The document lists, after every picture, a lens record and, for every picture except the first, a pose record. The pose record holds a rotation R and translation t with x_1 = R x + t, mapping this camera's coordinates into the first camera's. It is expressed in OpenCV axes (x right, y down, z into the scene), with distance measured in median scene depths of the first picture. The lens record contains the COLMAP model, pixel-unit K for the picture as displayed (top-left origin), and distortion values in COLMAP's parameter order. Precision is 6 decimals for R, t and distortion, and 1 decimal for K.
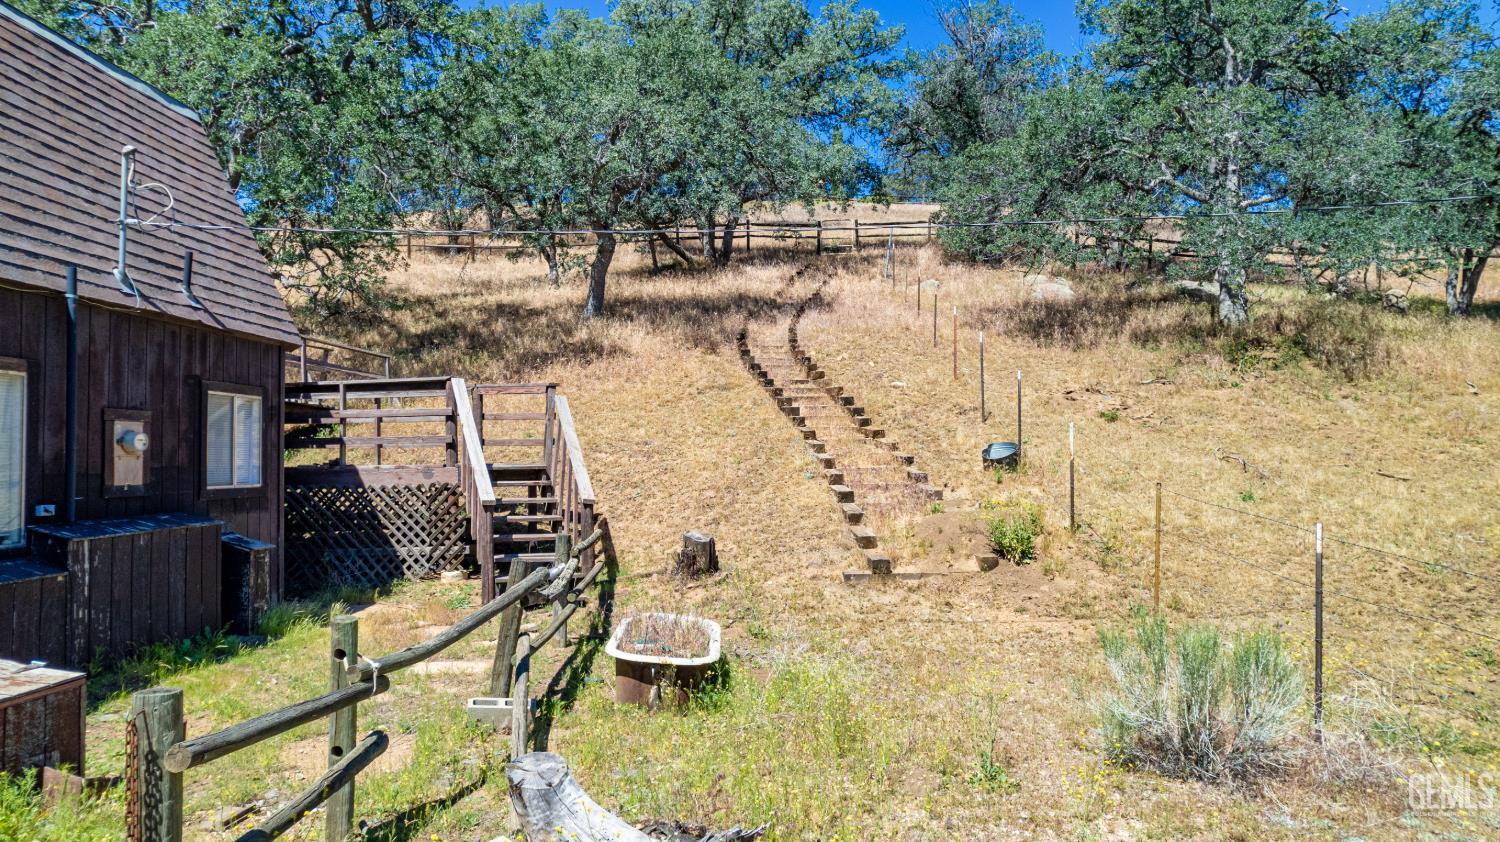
lens RADIAL K [[948.4, 0, 752.7], [0, 948.4, 426.9], [0, 0, 1]] dist [-0.080027, 0.068511]
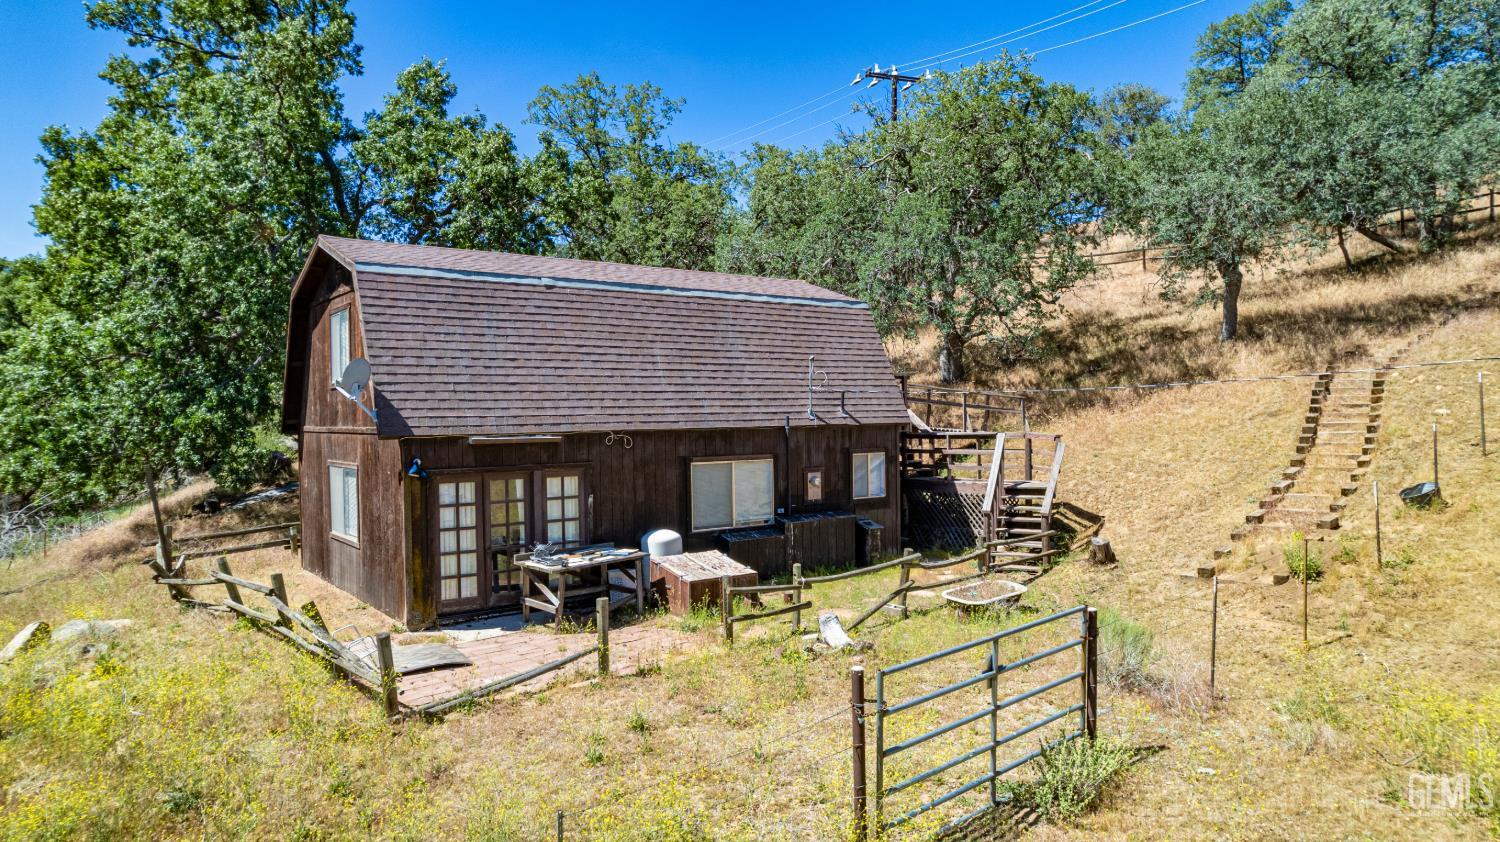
lens RADIAL K [[948.4, 0, 752.7], [0, 948.4, 426.9], [0, 0, 1]] dist [-0.080027, 0.068511]
pose [[0.640161, 0.011053, -0.768161, 1.002263], [0.032960, 0.998581, 0.041836, -0.210533], [0.767534, -0.052100, 0.638888, -0.614697]]
